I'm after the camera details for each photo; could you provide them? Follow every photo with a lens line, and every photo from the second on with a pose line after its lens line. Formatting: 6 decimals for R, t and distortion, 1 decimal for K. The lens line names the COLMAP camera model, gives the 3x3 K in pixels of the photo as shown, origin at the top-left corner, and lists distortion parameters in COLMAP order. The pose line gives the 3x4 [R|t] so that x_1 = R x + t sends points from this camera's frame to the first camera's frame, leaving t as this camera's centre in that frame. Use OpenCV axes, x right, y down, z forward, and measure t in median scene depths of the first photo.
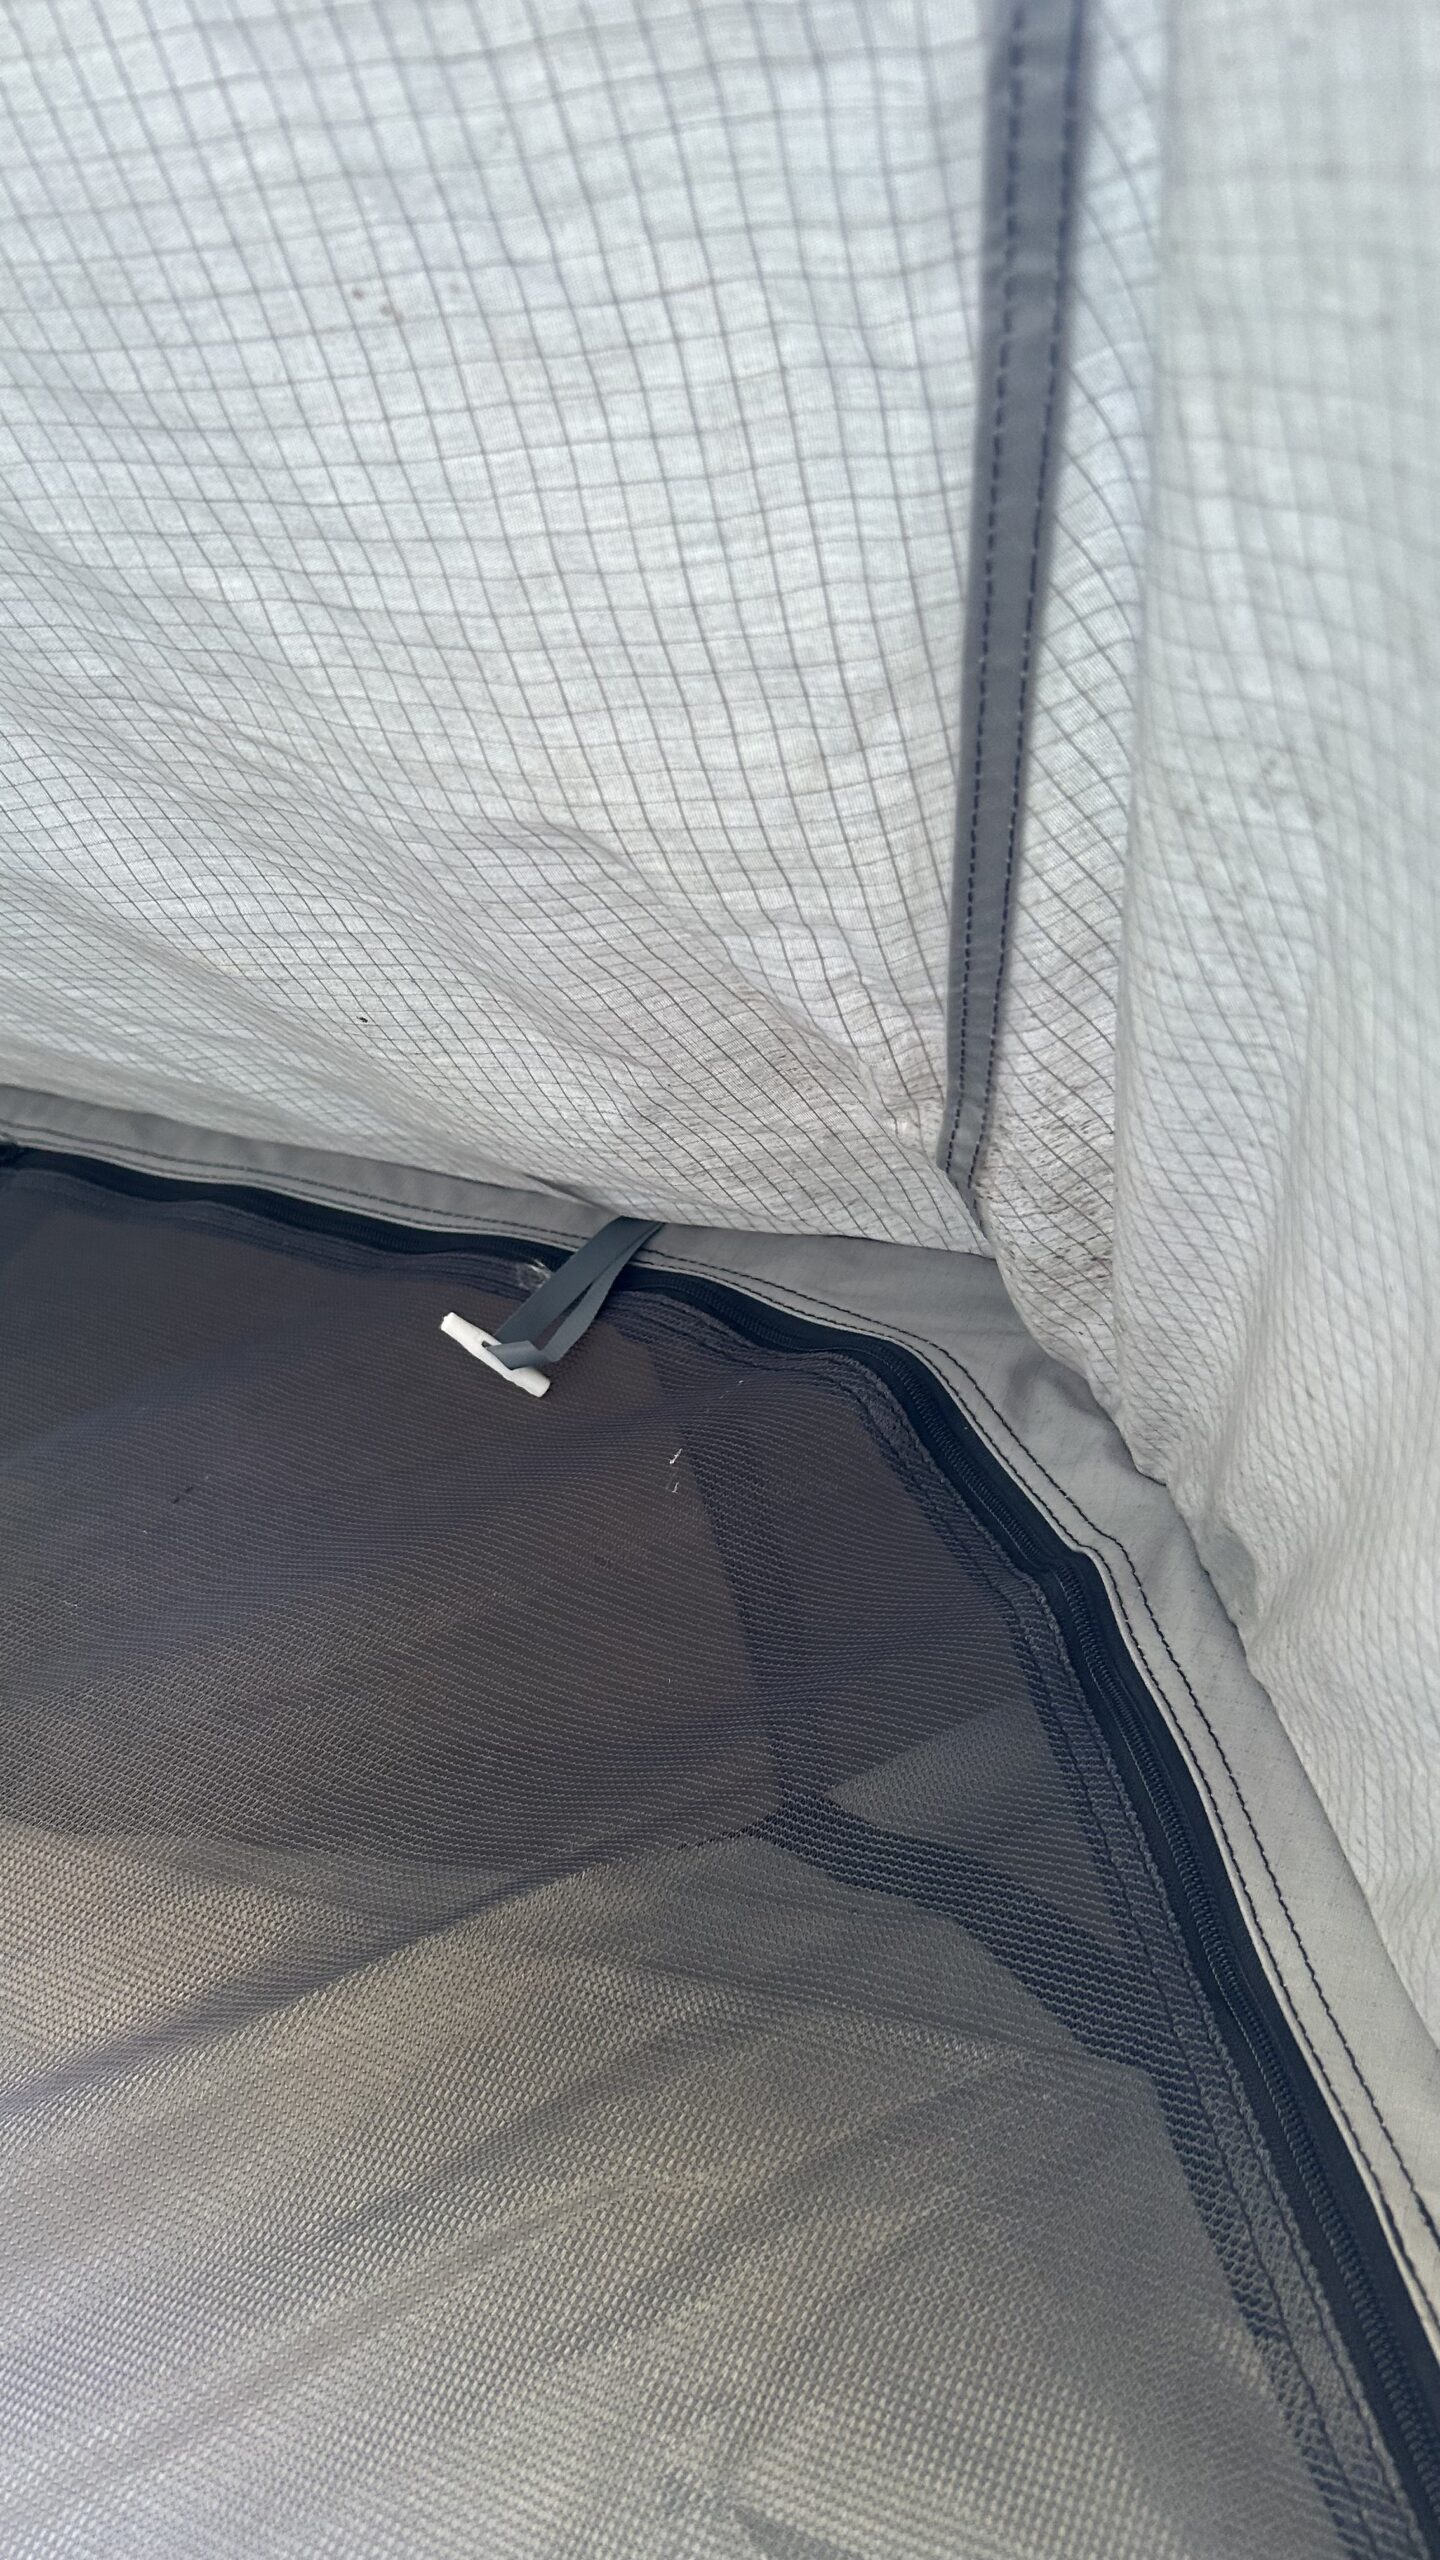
lens RADIAL K [[1898.1, 0, 698.6], [0, 1898.1, 1313.2], [0, 0, 1]] dist [0.009801, -0.056473]
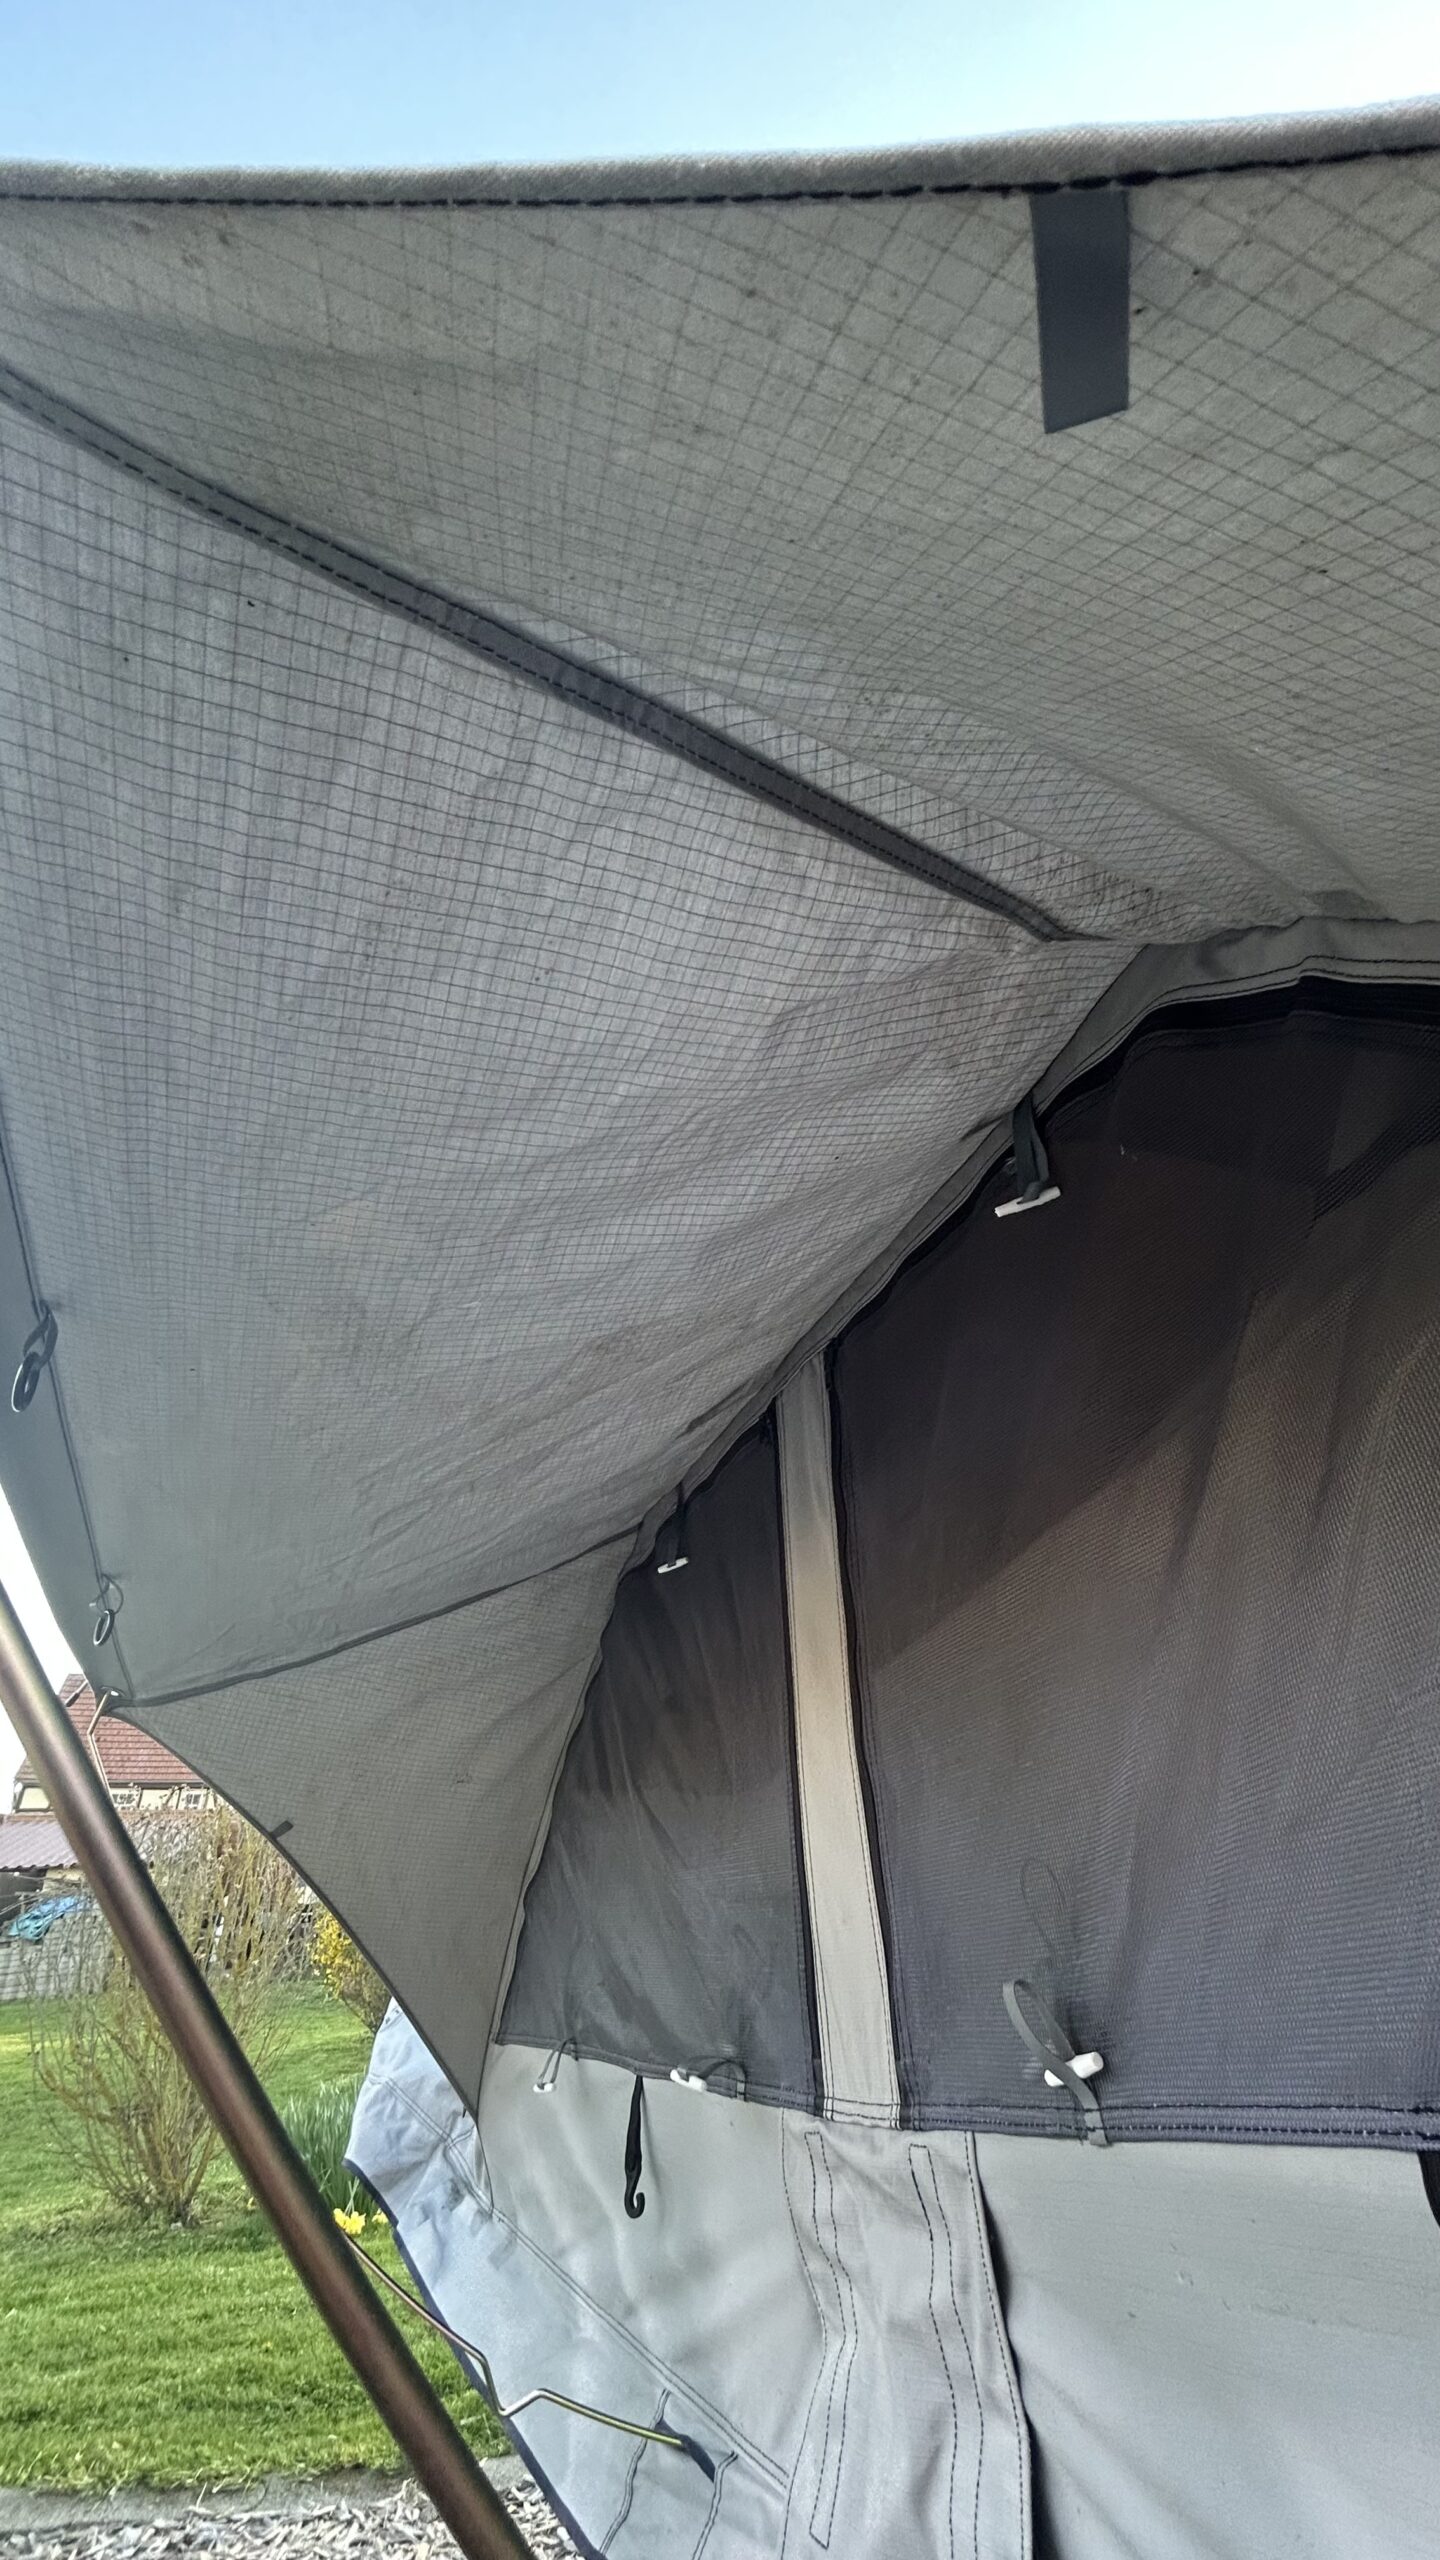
lens RADIAL K [[1024.1, 0, 717.5], [0, 1024.1, 1270.5], [0, 0, 1]] dist [-0.016609, 0.000660]
pose [[0.484225, -0.799230, -0.356030, 0.093761], [0.752032, 0.588161, -0.297514, 0.232037], [0.447185, -0.123682, 0.885849, -0.120413]]
